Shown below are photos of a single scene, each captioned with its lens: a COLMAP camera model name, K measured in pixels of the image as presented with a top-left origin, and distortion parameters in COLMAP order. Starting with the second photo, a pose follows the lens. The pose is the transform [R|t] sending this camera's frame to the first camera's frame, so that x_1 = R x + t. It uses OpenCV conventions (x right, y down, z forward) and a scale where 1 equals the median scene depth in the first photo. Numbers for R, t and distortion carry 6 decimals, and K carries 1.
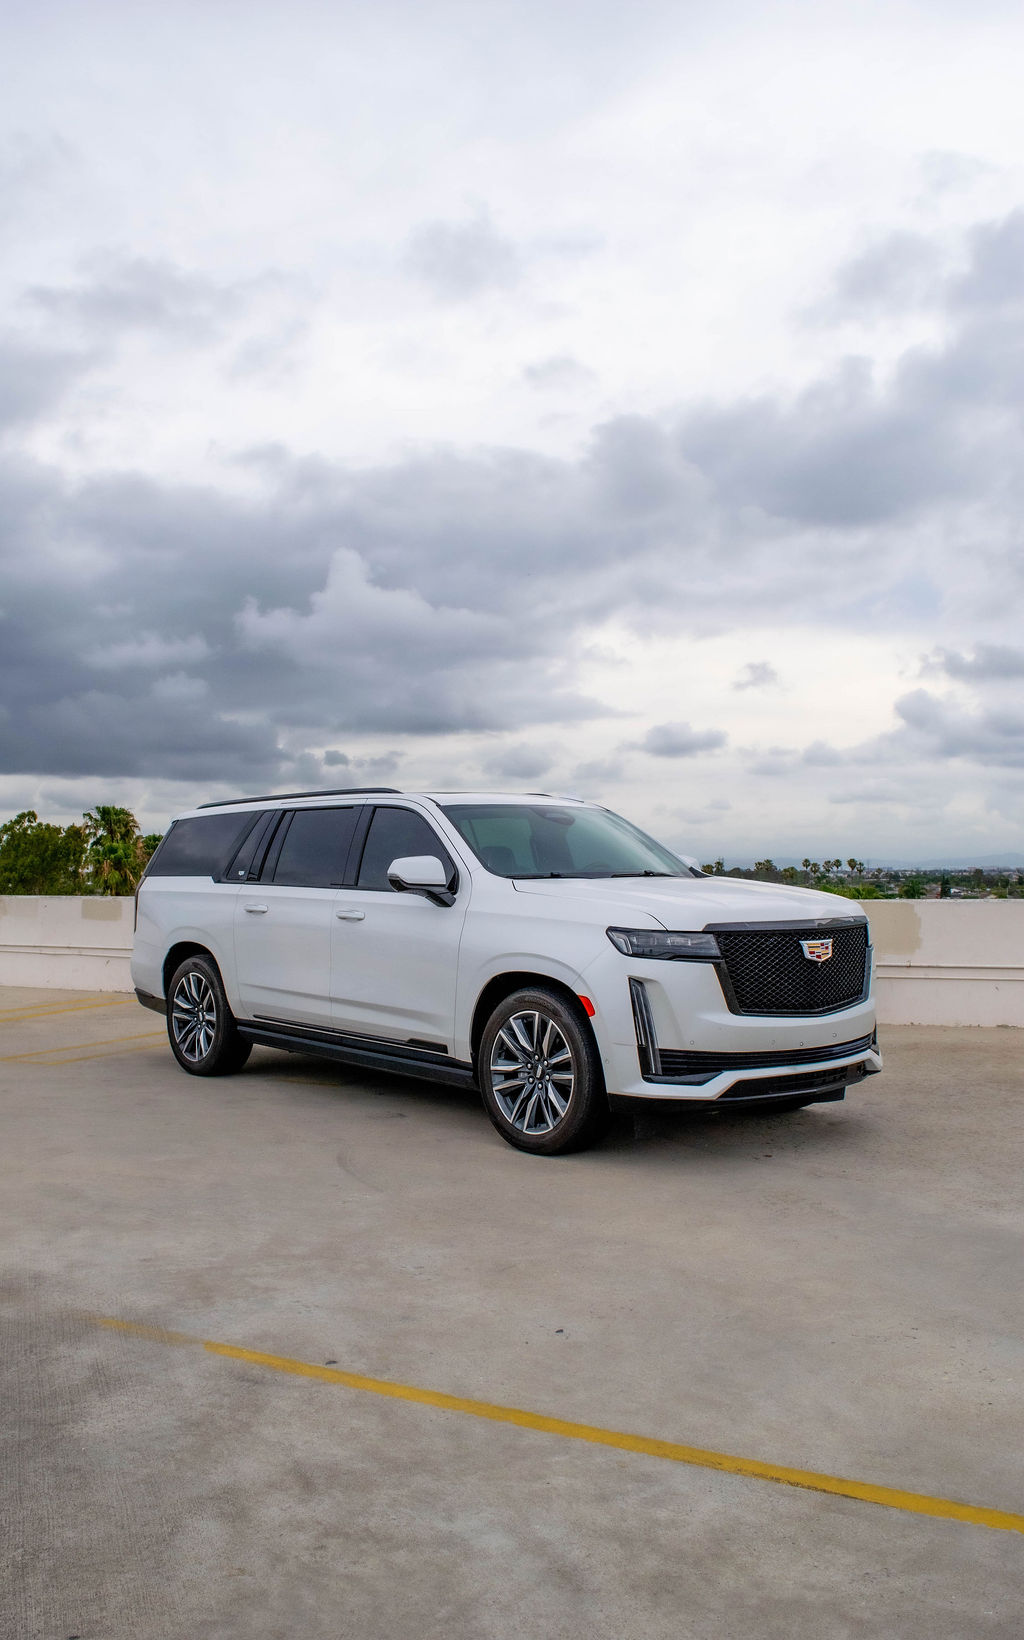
lens RADIAL K [[1348.2, 0, 507.2], [0, 1348.2, 841.9], [0, 0, 1]] dist [-0.073907, 0.004302]
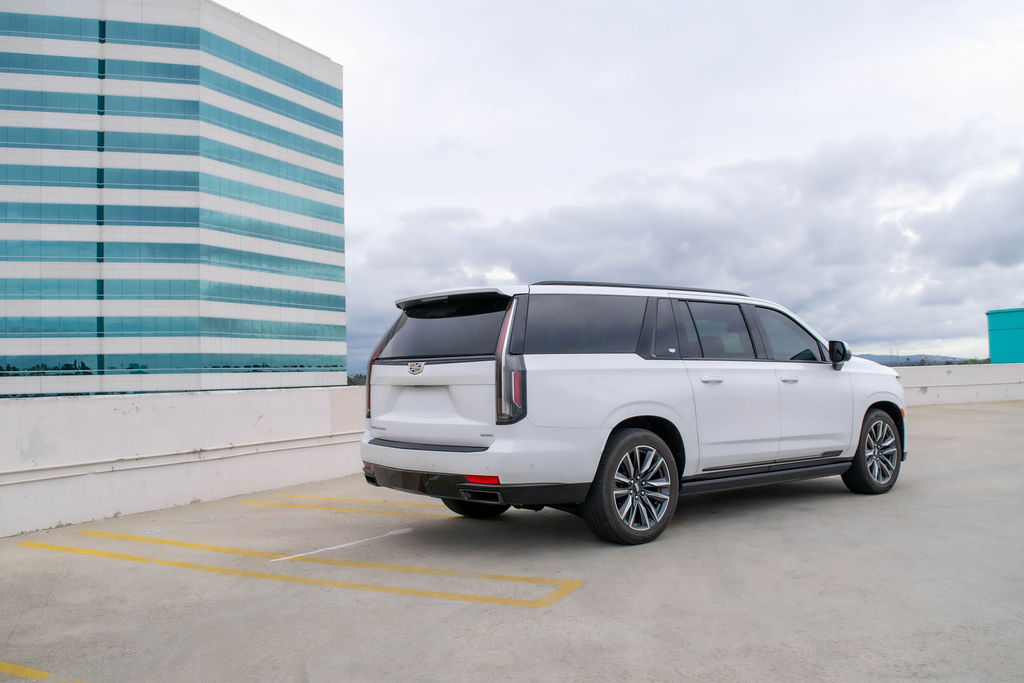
lens RADIAL K [[921.0, 0, 517.0], [0, 921.0, 341.5], [0, 0, 1]] dist [-0.080929, 0.008862]
pose [[0.043163, 0.017687, 0.998911, -1.298298], [-0.014242, 0.999753, -0.017086, 0.040616], [-0.998967, -0.013489, 0.043404, 1.448916]]
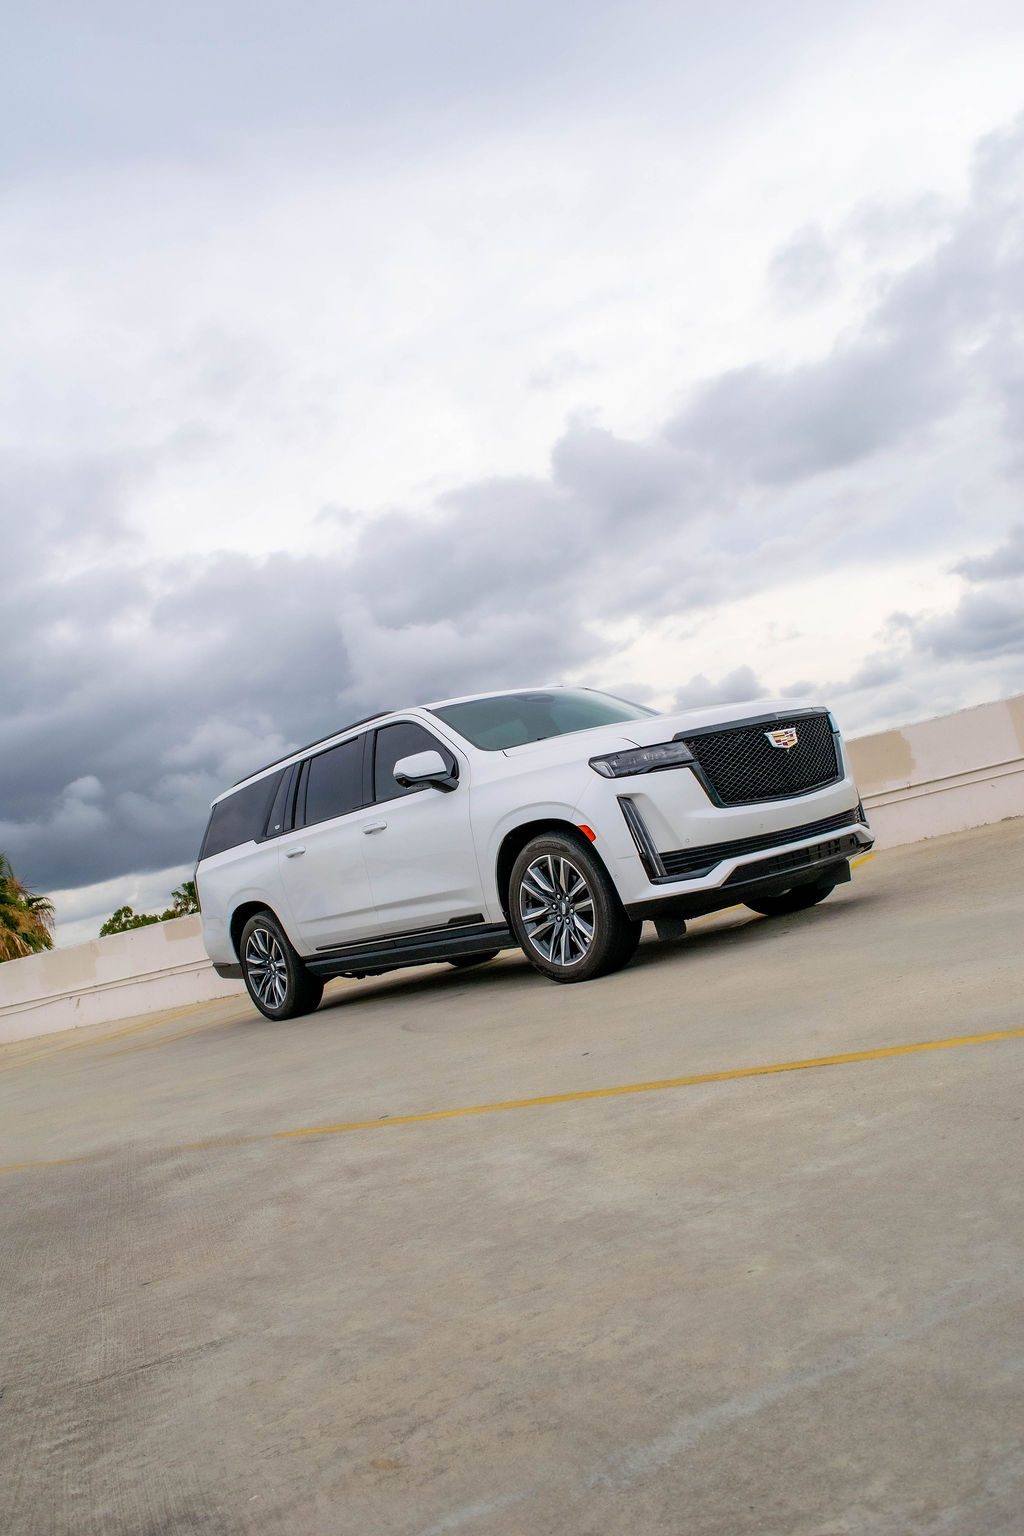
lens RADIAL K [[1266.2, 0, 539.4], [0, 1266.2, 773.6], [0, 0, 1]] dist [-0.074151, -0.000621]
pose [[0.971923, -0.235018, -0.011506, 0.041840], [0.234047, 0.970632, -0.055640, 0.116121], [0.024245, 0.051385, 0.998385, -0.032290]]
